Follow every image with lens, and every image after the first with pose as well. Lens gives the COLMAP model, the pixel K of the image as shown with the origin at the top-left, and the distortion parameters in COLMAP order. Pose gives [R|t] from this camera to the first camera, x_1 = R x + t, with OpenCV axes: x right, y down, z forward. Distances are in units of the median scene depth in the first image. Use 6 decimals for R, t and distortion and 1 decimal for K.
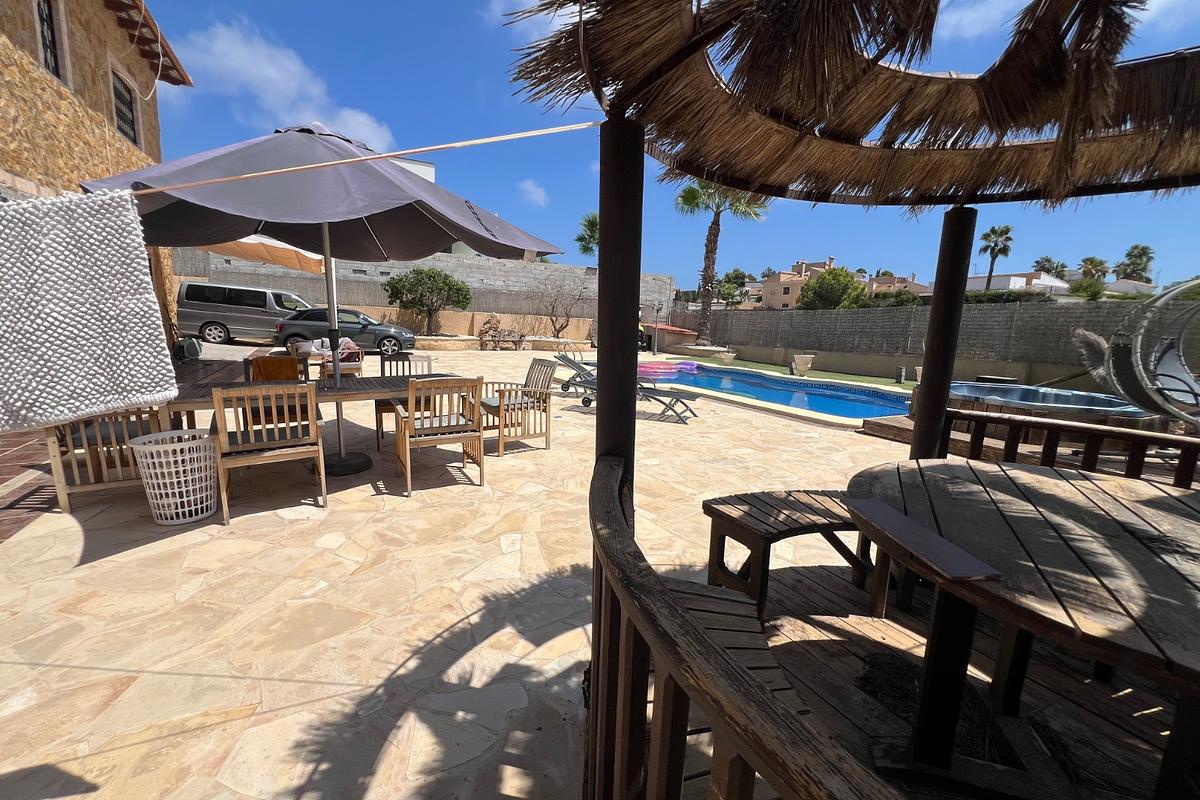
lens RADIAL K [[476.3, 0, 601.1], [0, 476.3, 403.1], [0, 0, 1]] dist [0.002291, 0.000209]
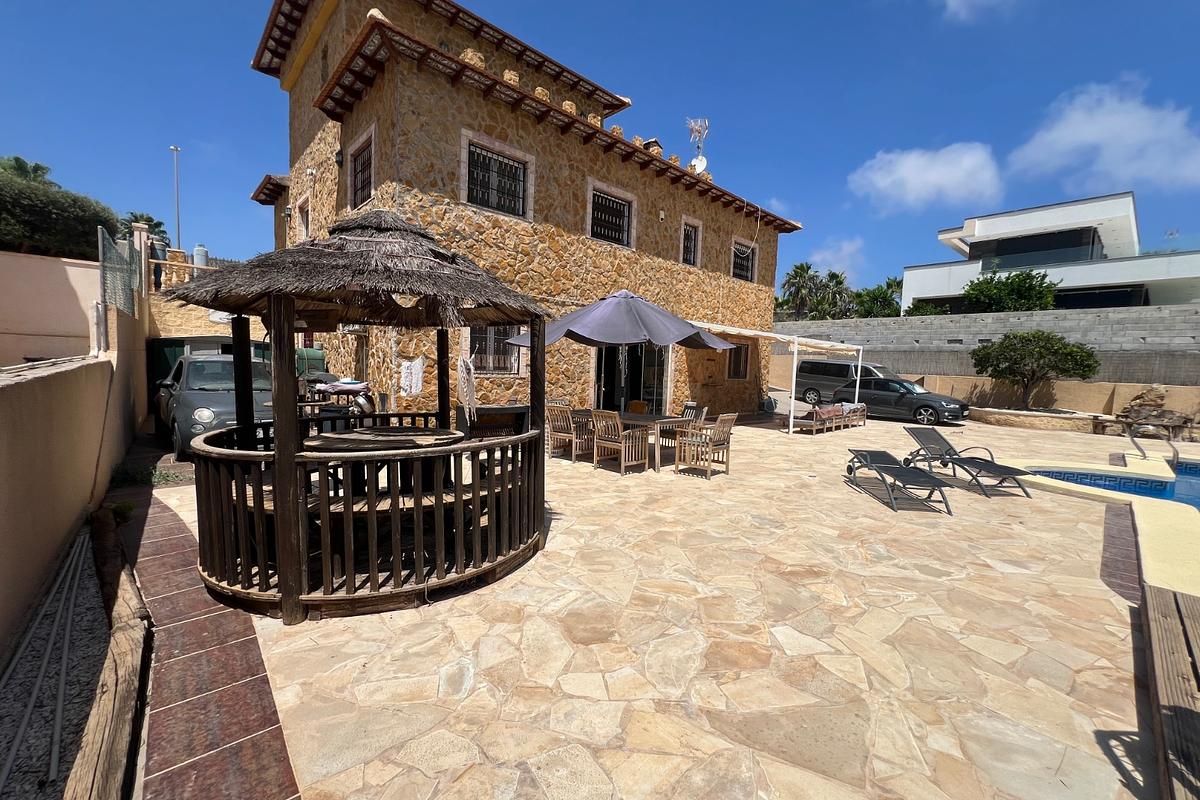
lens RADIAL K [[481.8, 0, 601.0], [0, 481.8, 397.4], [0, 0, 1]] dist [-0.002500, 0.001263]
pose [[0.237892, 0.032826, -0.970737, 0.353466], [-0.189660, 0.981760, -0.013280, -0.016008], [0.952595, 0.187269, 0.239779, 0.120697]]
